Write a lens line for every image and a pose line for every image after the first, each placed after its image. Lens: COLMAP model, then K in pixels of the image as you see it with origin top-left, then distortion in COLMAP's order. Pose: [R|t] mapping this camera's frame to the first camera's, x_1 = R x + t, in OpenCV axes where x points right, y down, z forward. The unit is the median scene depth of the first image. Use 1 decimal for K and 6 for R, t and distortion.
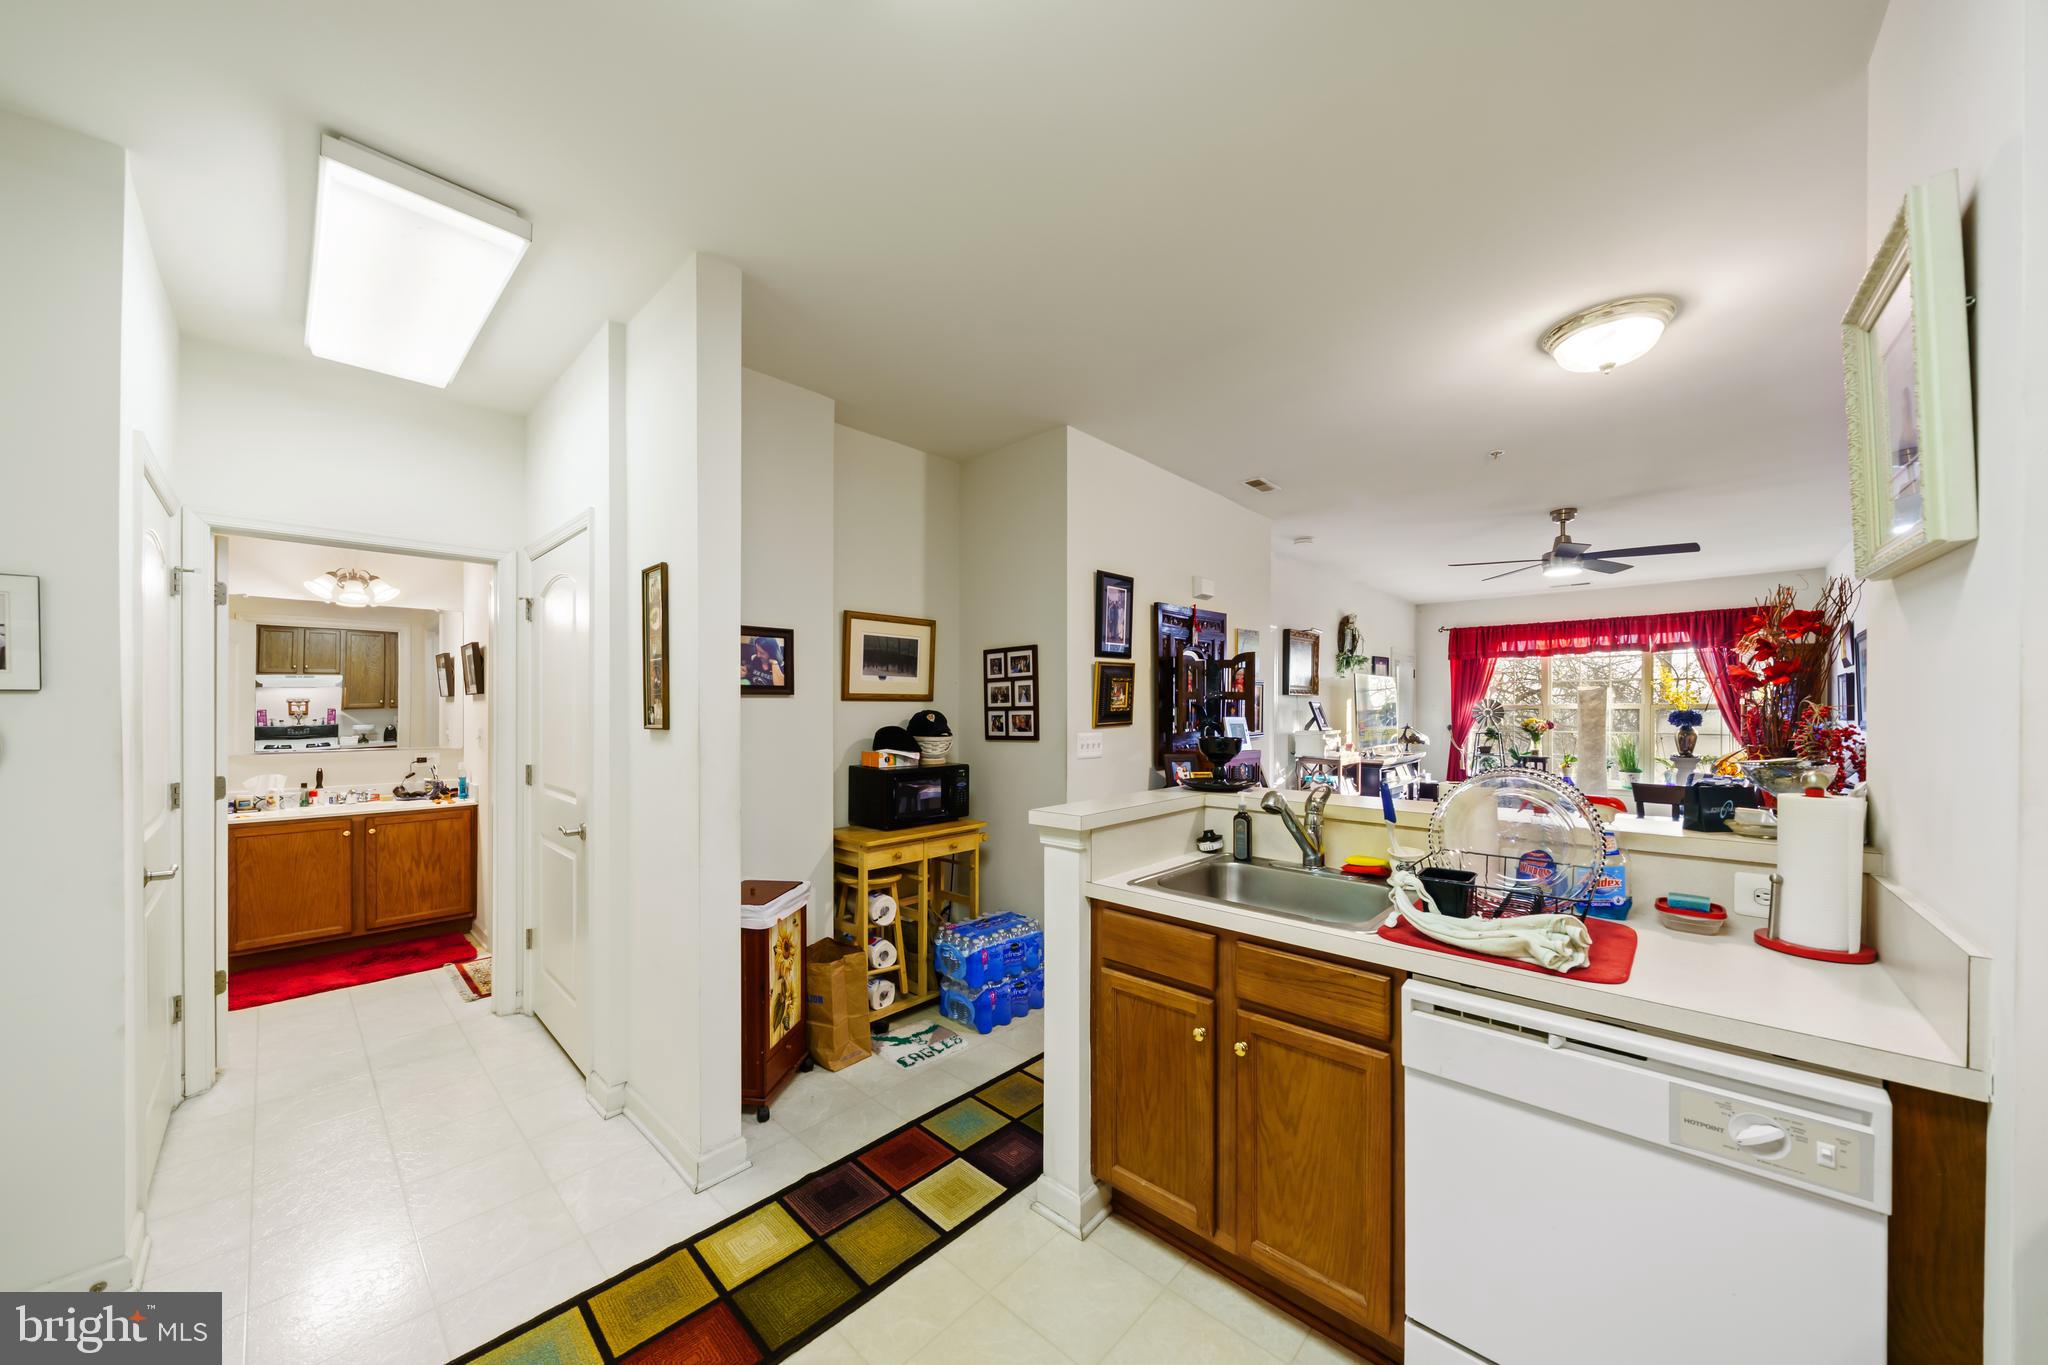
lens RADIAL K [[704.0, 0, 1034.0], [0, 704.0, 710.2], [0, 0, 1]] dist [-0.005638, 0.000177]
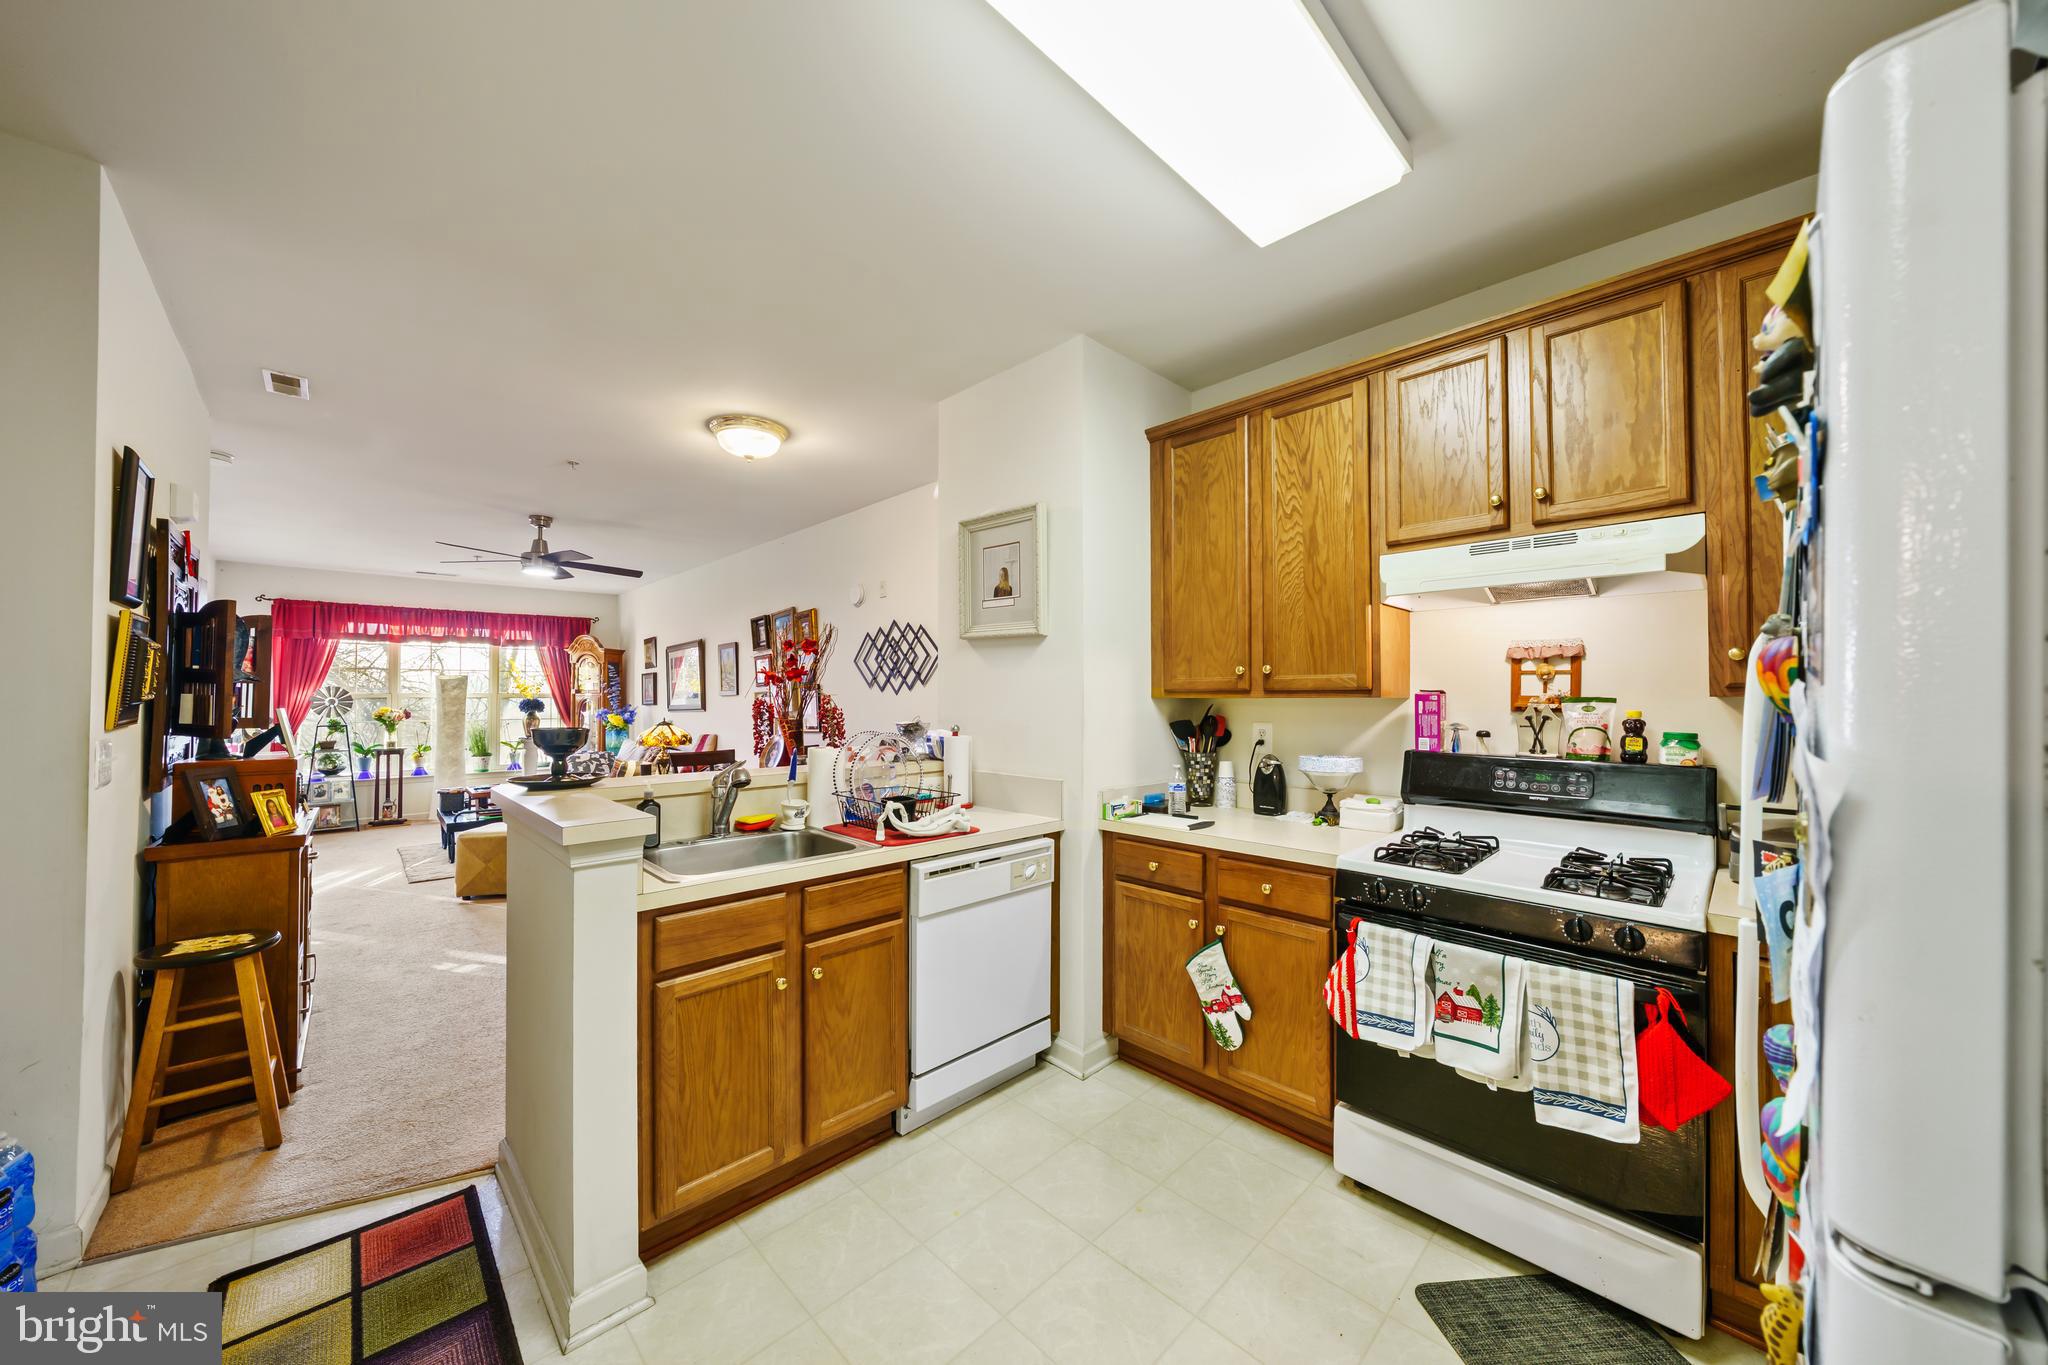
lens RADIAL K [[704.0, 0, 1017.6], [0, 704.0, 689.2], [0, 0, 1]] dist [-0.005638, 0.000177]
pose [[0.055864, 0.010595, 0.998382, -0.183532], [0.004365, 0.999932, -0.010856, 0.000775], [-0.998429, 0.004965, 0.055814, 0.117158]]
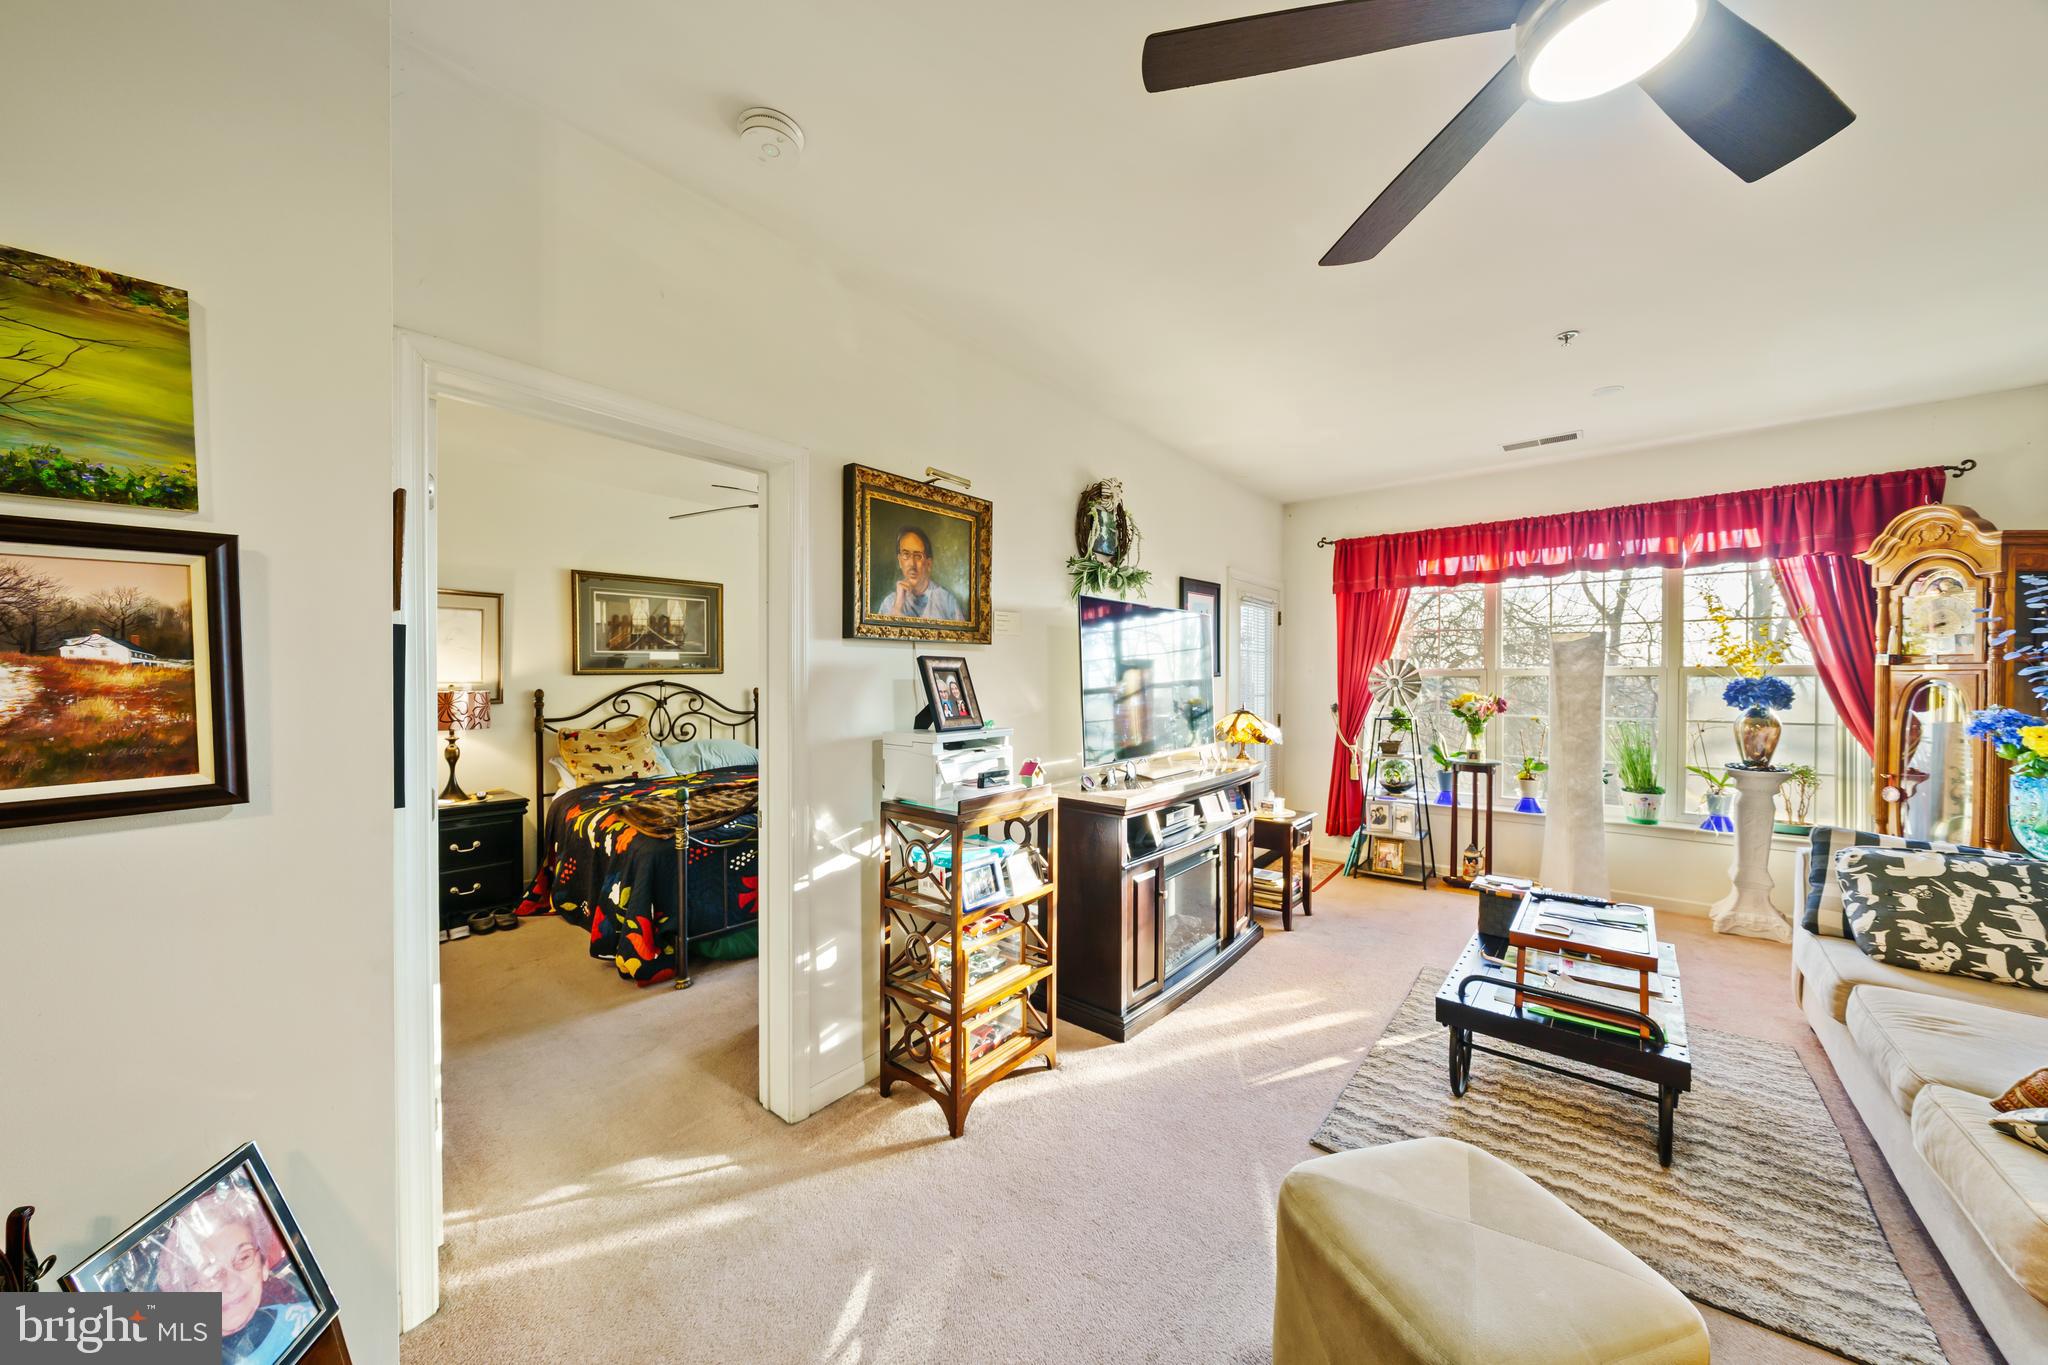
lens RADIAL K [[704.0, 0, 1025.6], [0, 704.0, 682.9], [0, 0, 1]] dist [-0.005638, 0.000177]
pose [[0.998532, -0.002582, 0.054113, 0.344967], [0.002337, 0.999987, 0.004580, 0.000199], [-0.054124, -0.004447, 0.998524, 0.486438]]
